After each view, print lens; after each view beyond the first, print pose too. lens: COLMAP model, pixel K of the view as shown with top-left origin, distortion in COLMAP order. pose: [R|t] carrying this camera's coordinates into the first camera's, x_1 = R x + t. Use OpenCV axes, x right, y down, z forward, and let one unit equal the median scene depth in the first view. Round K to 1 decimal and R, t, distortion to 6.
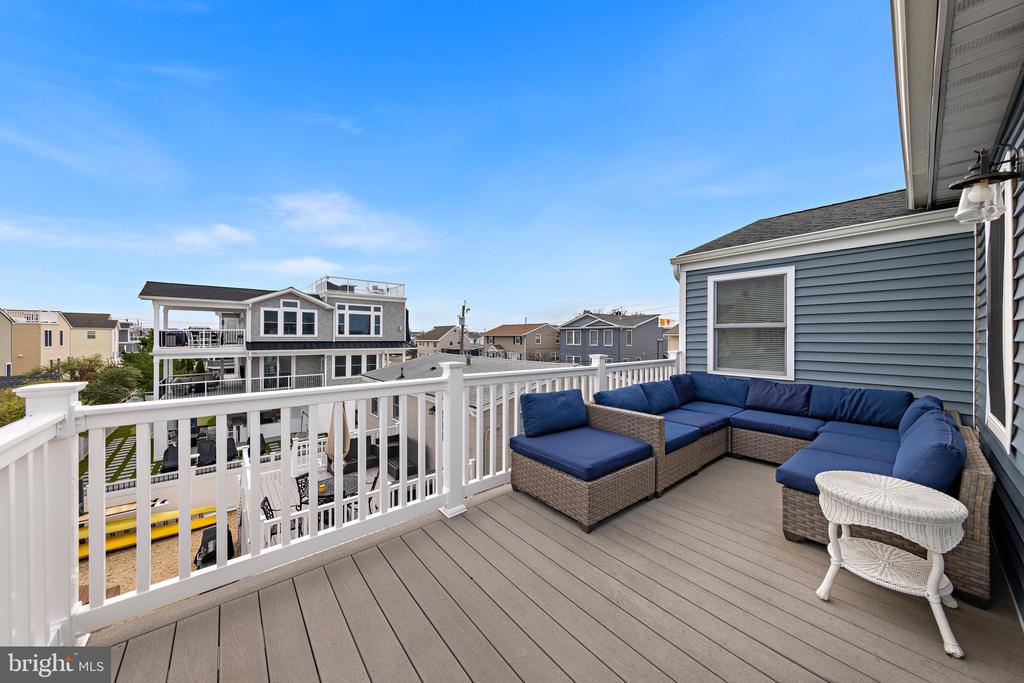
lens RADIAL K [[342.7, 0, 523.2], [0, 342.7, 334.3], [0, 0, 1]] dist [0.000491, -0.000066]
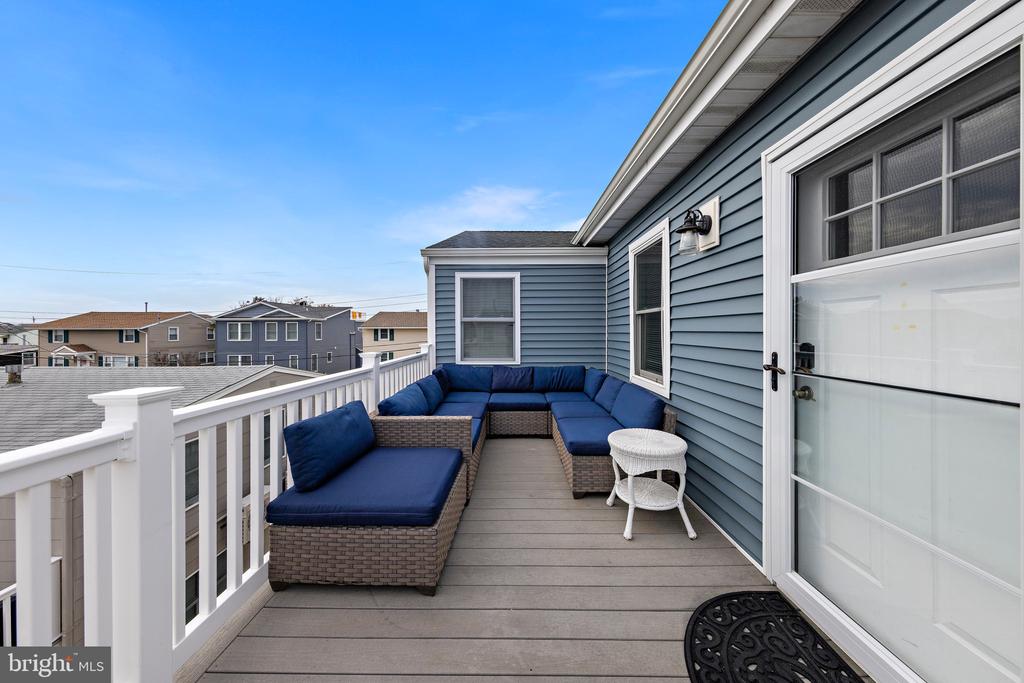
lens RADIAL K [[331.6, 0, 511.7], [0, 331.6, 329.1], [0, 0, 1]] dist [0.005175, -0.000050]
pose [[0.656873, -0.003280, 0.753994, -0.128131], [-0.000677, 0.999988, 0.004940, 0.000883], [-0.754001, -0.003755, 0.656863, 0.214143]]
